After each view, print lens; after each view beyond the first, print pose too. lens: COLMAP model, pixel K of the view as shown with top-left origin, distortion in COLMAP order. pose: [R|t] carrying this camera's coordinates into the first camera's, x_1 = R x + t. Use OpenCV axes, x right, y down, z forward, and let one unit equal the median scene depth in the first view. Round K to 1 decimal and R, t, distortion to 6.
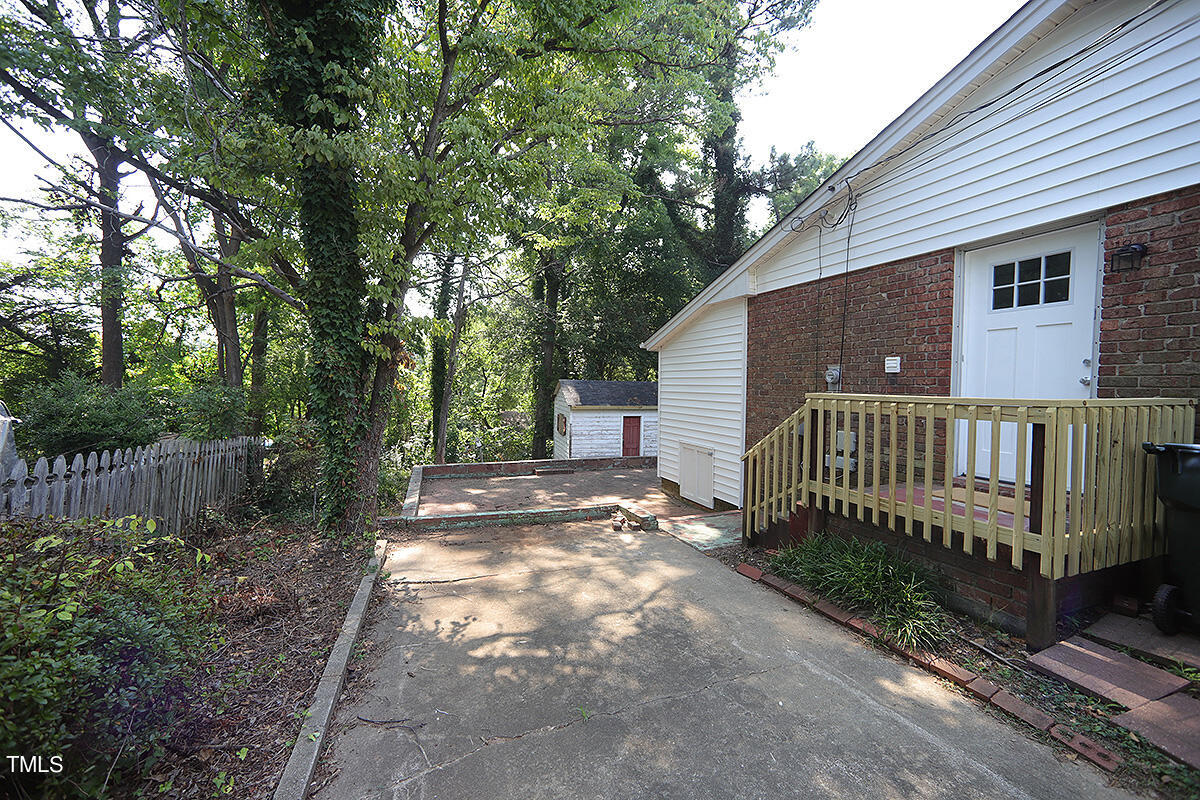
lens RADIAL K [[488.2, 0, 600.0], [0, 488.2, 400.0], [0, 0, 1]] dist [-0.059572, 0.035563]
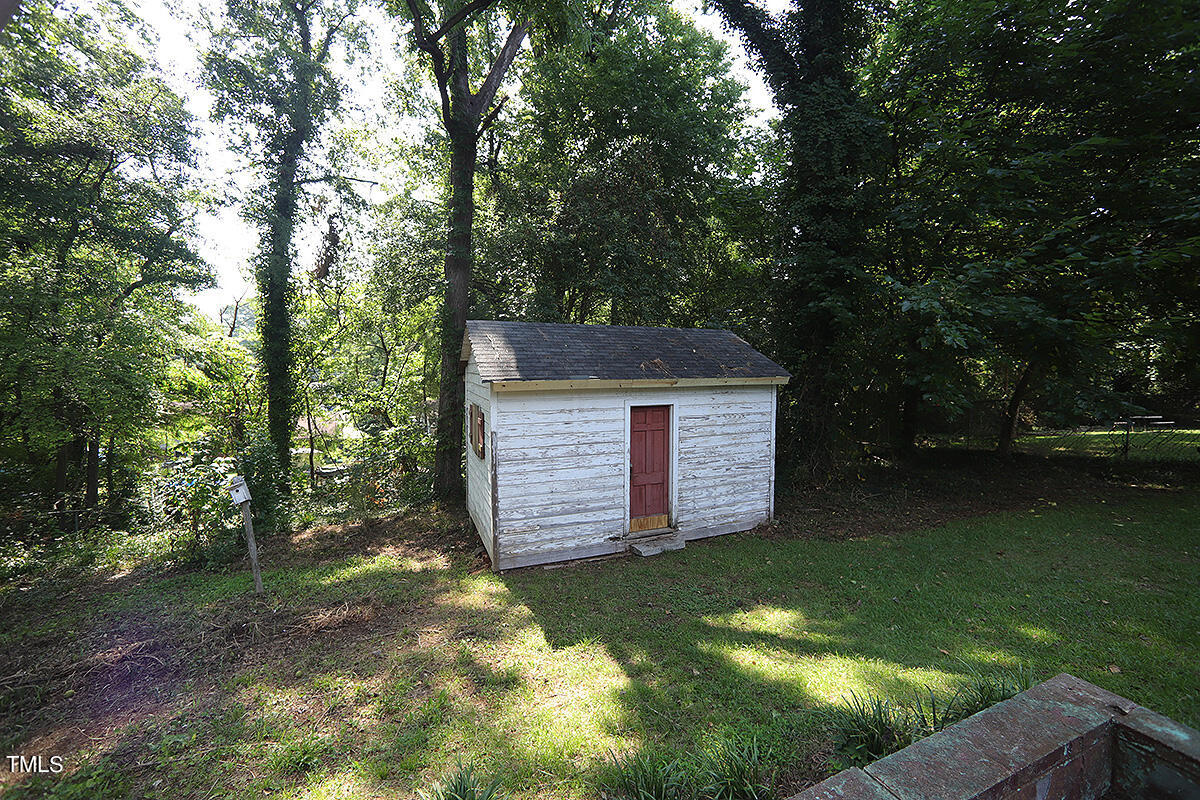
lens RADIAL K [[488.2, 0, 600.0], [0, 488.2, 400.0], [0, 0, 1]] dist [-0.059572, 0.035563]
pose [[0.995424, -0.024484, 0.092361, -0.012968], [0.021519, 0.999225, 0.032965, 0.014393], [-0.093097, -0.030826, 0.995180, 0.612359]]
